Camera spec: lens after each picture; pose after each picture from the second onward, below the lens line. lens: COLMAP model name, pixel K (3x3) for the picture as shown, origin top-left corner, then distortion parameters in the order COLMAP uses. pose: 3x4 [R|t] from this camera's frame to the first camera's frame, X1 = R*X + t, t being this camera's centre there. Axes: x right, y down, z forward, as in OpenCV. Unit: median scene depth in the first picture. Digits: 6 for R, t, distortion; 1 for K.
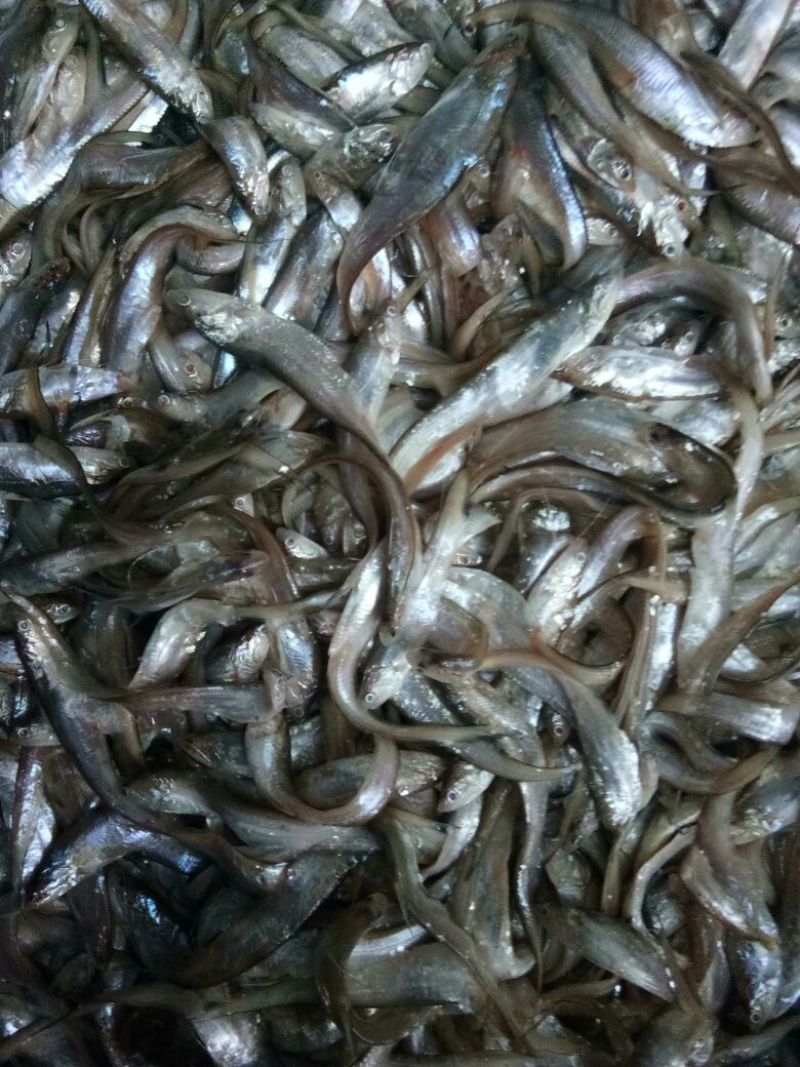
lens RADIAL K [[823.5, 0, 403.4], [0, 823.5, 526.8], [0, 0, 1]] dist [0.097322, -0.146616]
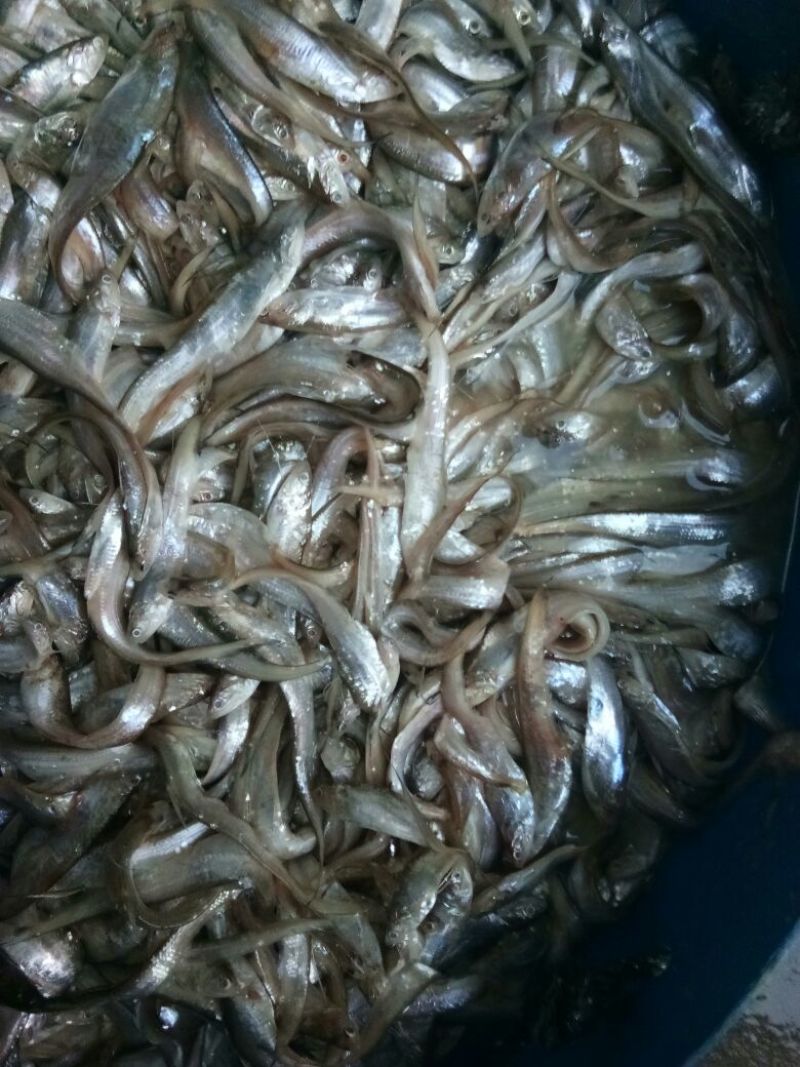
lens RADIAL K [[821.0, 0, 403.5], [0, 821.0, 527.1], [0, 0, 1]] dist [0.099155, -0.149580]
pose [[0.985206, -0.144168, 0.092652, 0.229883], [0.144350, 0.989515, 0.004772, 0.116754], [-0.092368, 0.008673, 0.995687, -0.127508]]
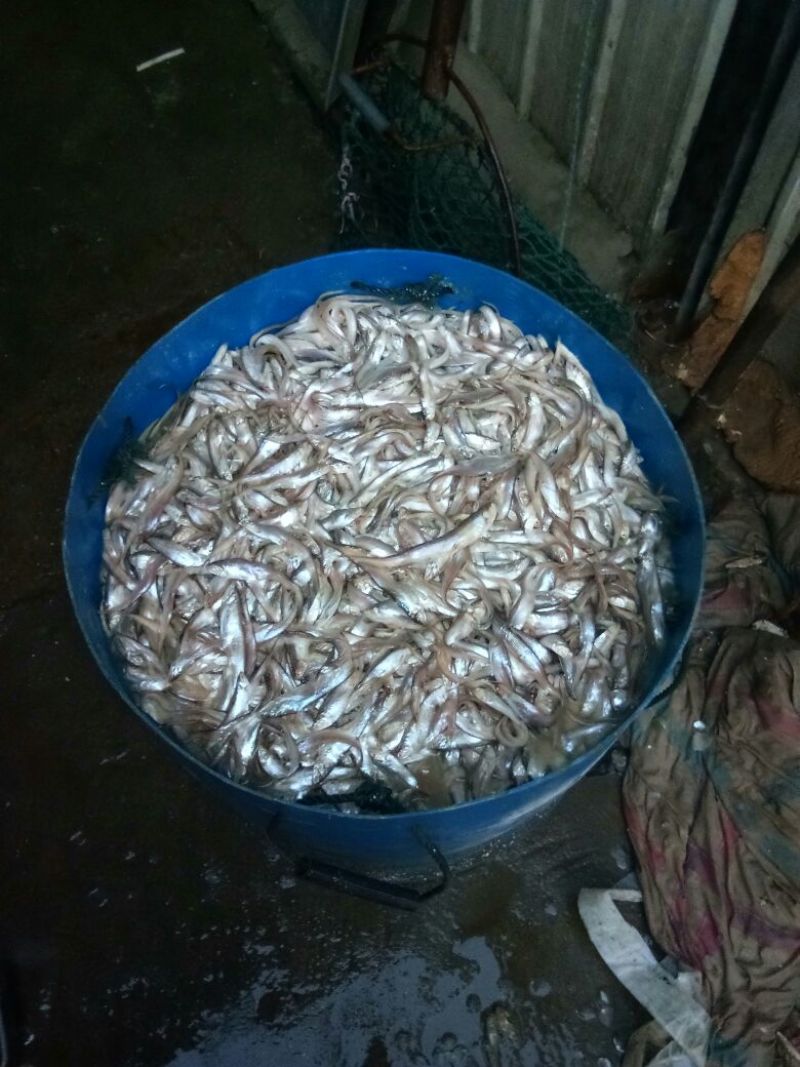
lens RADIAL K [[821.0, 0, 403.5], [0, 821.0, 527.1], [0, 0, 1]] dist [0.099155, -0.149580]
pose [[0.791359, 0.584195, -0.180185, 0.486572], [-0.597357, 0.676197, -0.431187, 1.189960], [-0.130057, 0.448859, 0.884088, -1.551060]]
